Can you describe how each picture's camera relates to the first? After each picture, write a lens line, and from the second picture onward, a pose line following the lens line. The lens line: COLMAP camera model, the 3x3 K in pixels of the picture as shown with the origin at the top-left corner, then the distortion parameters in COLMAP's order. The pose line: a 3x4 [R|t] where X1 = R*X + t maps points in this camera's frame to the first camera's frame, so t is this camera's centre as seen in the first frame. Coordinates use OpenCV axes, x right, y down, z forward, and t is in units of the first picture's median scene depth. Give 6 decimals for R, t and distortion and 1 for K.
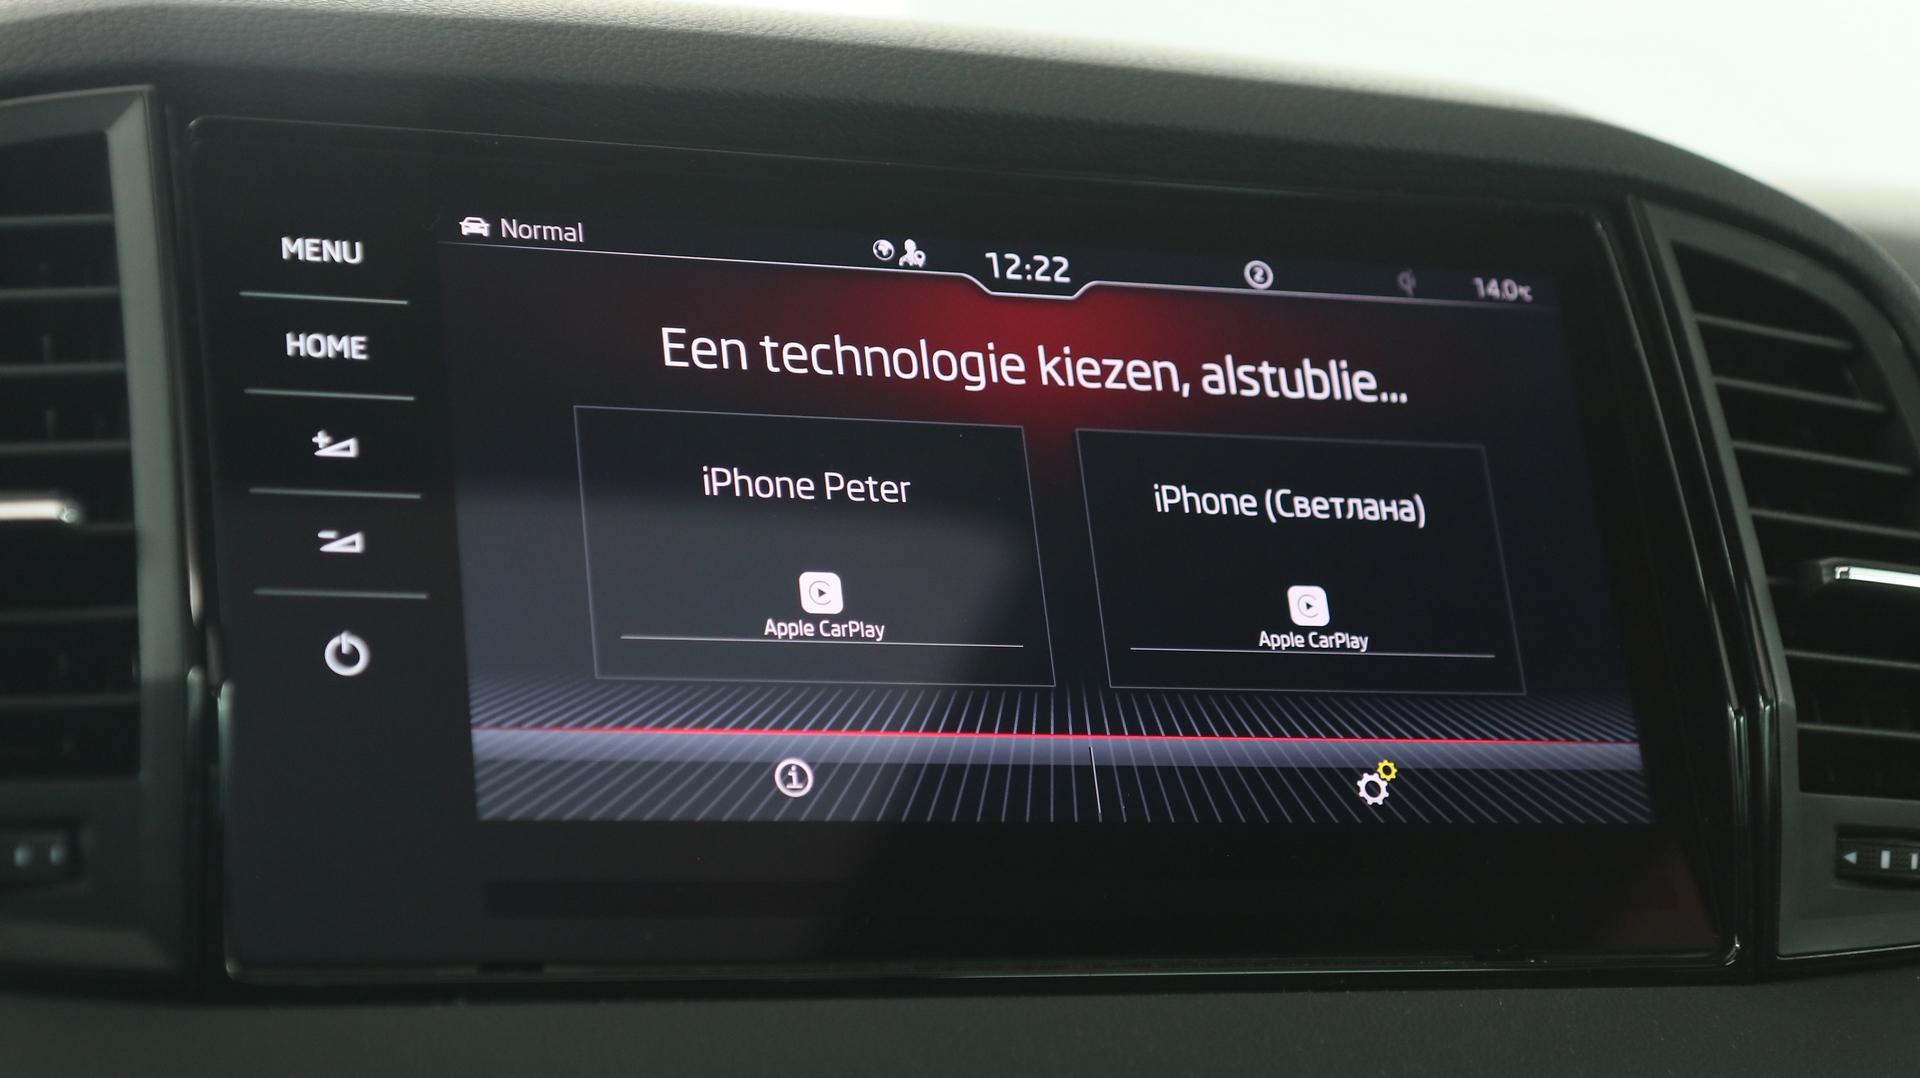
lens RADIAL K [[4225.2, 0, 963.6], [0, 4225.2, 543.3], [0, 0, 1]] dist [0.230673, 0.000000]
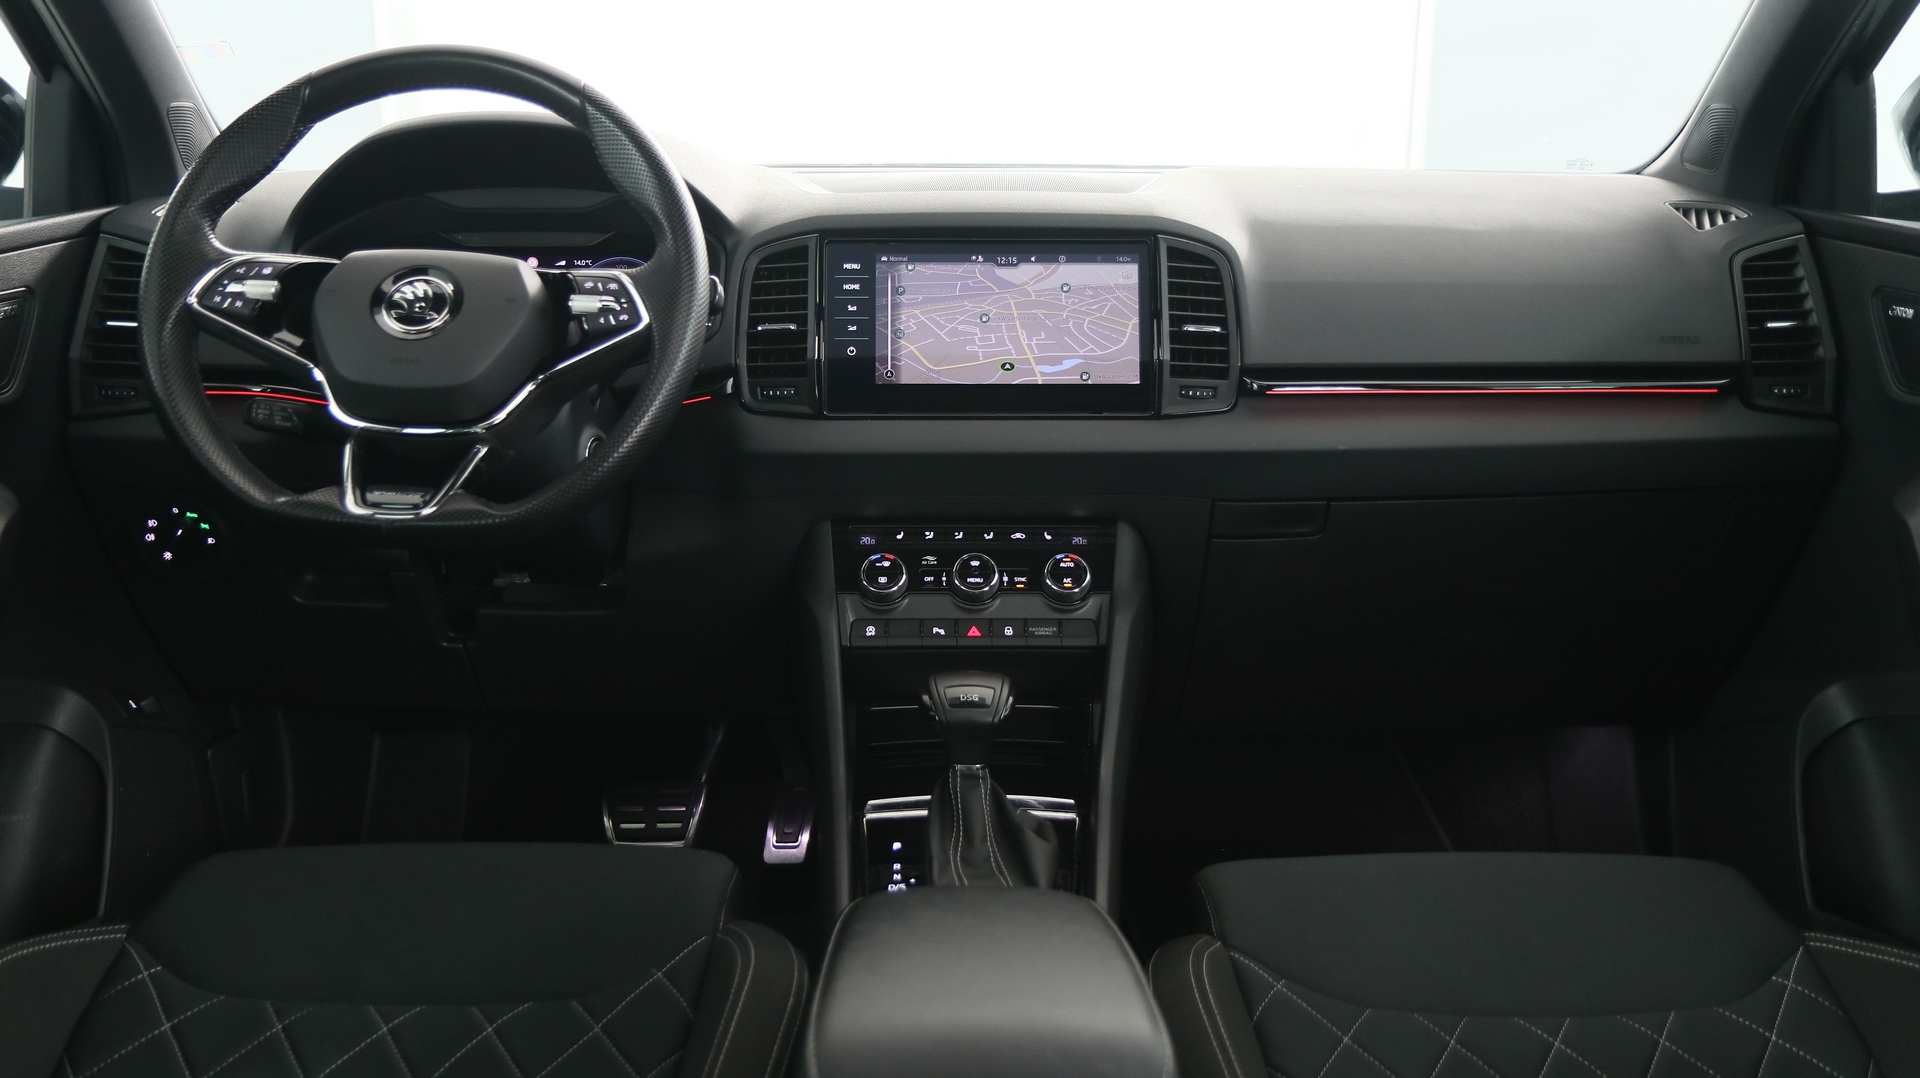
lens RADIAL K [[1638.3, 0, 948.5], [0, 1638.3, 546.2], [0, 0, 1]] dist [0.008817, 0.001816]
pose [[0.933778, 0.068652, -0.351207, 0.629611], [0.026532, 0.965443, 0.259262, -0.239066], [0.356869, -0.251411, 0.899687, -0.739593]]
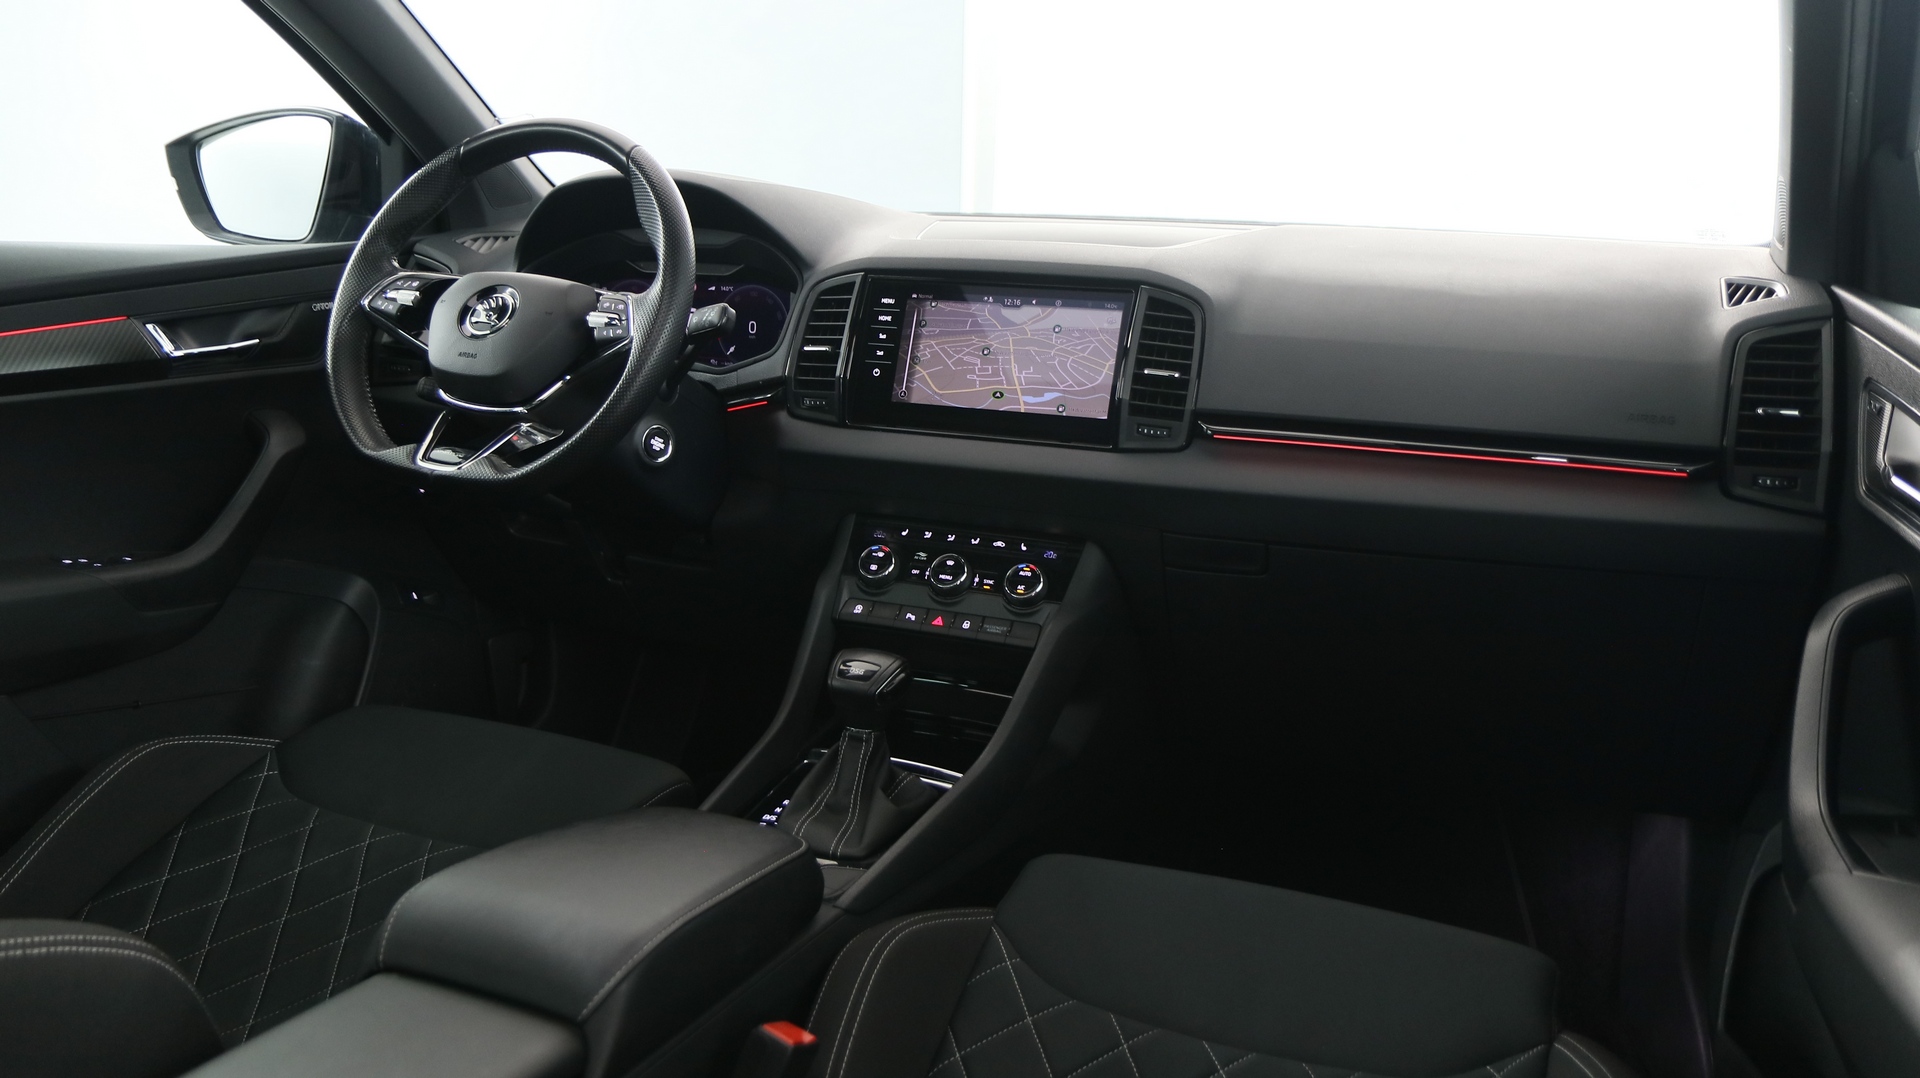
lens RADIAL K [[1455.0, 0, 955.1], [0, 1455.0, 546.8], [0, 0, 1]] dist [-0.026886, 0.016829]
pose [[0.708856, 0.164841, -0.685822, 1.305265], [0.015662, 0.968391, 0.248946, -0.231105], [0.705180, -0.187208, 0.683867, -0.356812]]
